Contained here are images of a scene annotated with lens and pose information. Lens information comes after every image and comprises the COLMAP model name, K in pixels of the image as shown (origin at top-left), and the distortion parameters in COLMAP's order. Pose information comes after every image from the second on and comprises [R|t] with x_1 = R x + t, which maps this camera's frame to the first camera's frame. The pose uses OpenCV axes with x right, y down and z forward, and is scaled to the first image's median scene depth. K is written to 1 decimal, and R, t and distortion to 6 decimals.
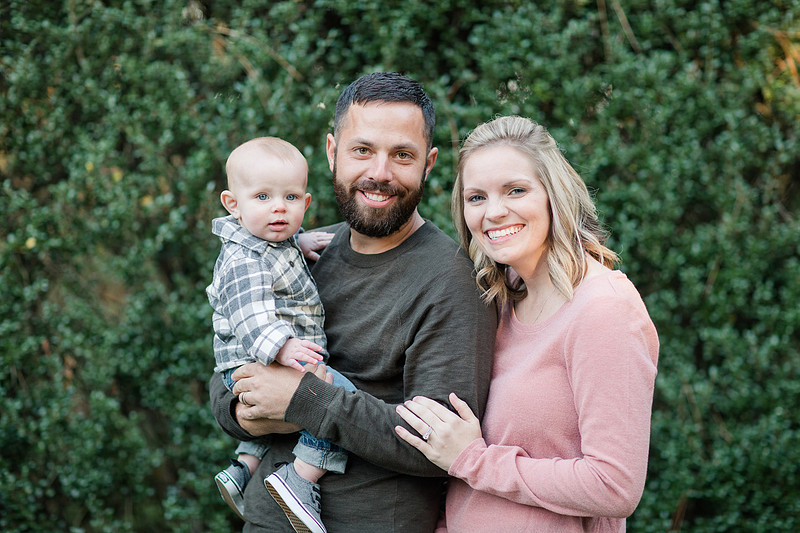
lens RADIAL K [[1957.3, 0, 400.0], [0, 1957.3, 266.5], [0, 0, 1]] dist [0.390881, 0.214427]
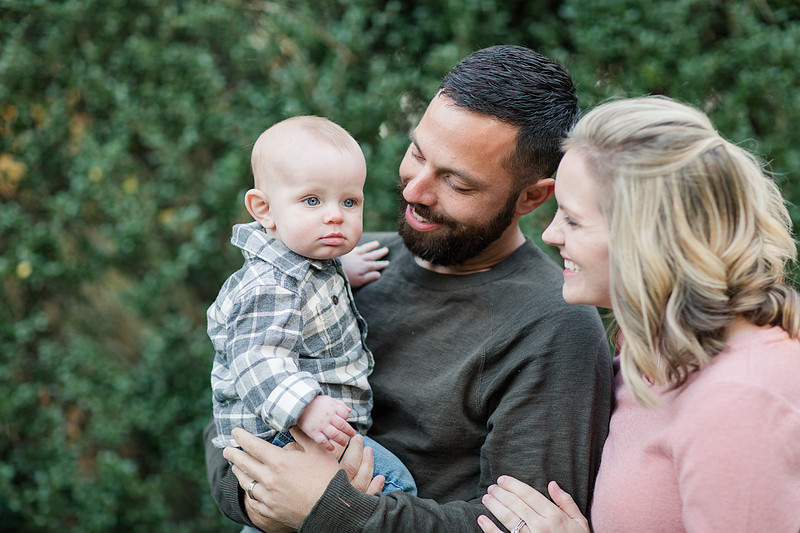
lens RADIAL K [[1954.7, 0, 400.0], [0, 1954.7, 266.5], [0, 0, 1]] dist [0.044284, 0.179454]
pose [[0.999269, -0.014825, -0.035249, -0.004674], [0.014095, 0.999683, -0.020870, 0.005564], [0.035547, 0.020358, 0.999161, 0.202803]]
